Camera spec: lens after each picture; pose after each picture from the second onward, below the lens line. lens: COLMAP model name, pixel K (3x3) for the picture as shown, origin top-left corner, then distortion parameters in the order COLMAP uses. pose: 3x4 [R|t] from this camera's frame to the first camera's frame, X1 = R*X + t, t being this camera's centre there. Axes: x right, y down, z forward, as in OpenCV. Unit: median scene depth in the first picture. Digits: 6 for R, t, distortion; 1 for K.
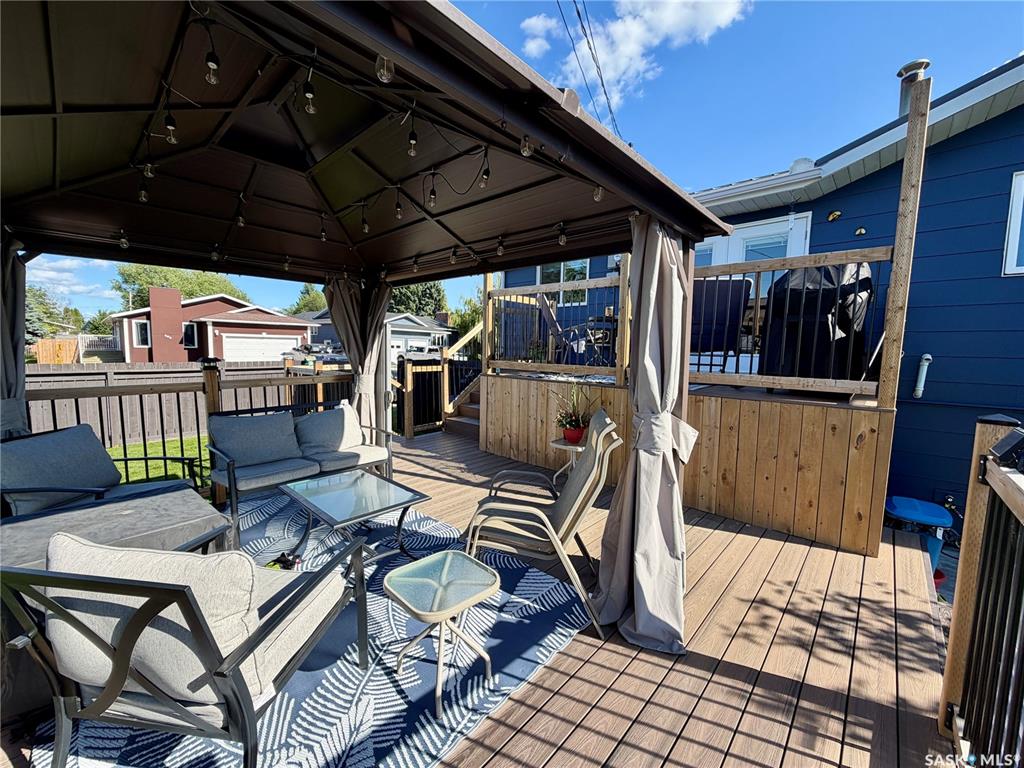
lens RADIAL K [[405.2, 0, 512.0], [0, 405.2, 384.0], [0, 0, 1]] dist [-0.000064, -0.000047]
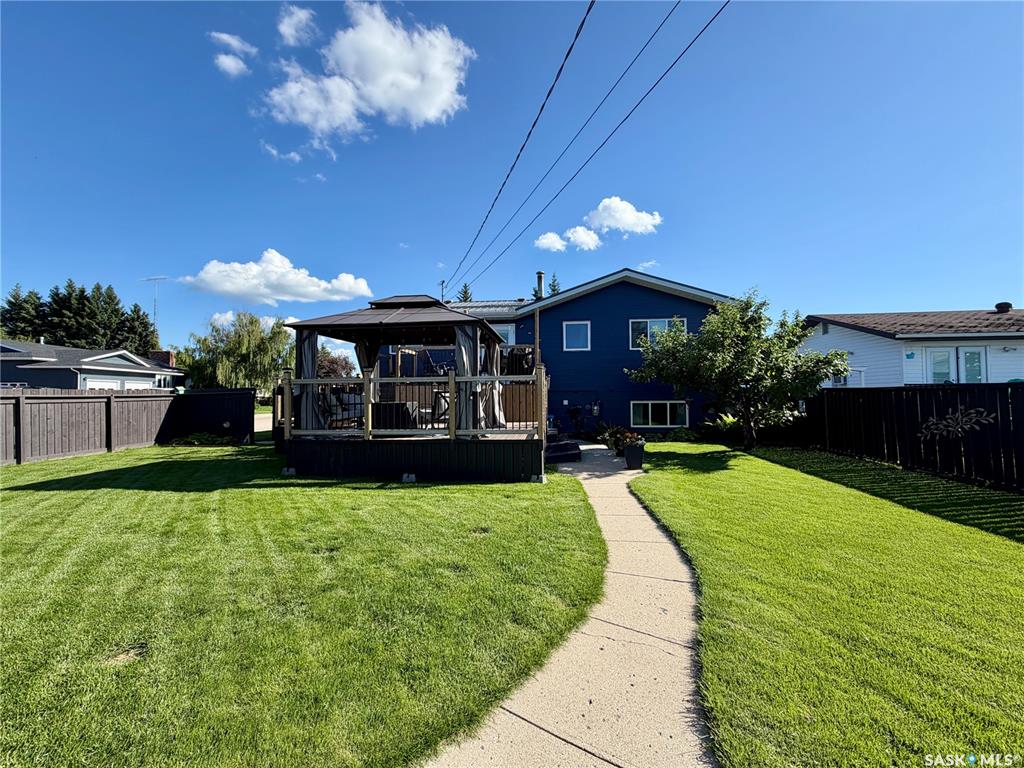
lens RADIAL K [[405.2, 0, 512.0], [0, 405.2, 384.0], [0, 0, 1]] dist [-0.000064, -0.000047]
pose [[0.796679, -0.007545, 0.604356, -0.115924], [0.074348, 0.993551, -0.085605, 0.025976], [-0.599812, 0.113132, 0.792102, -0.138786]]
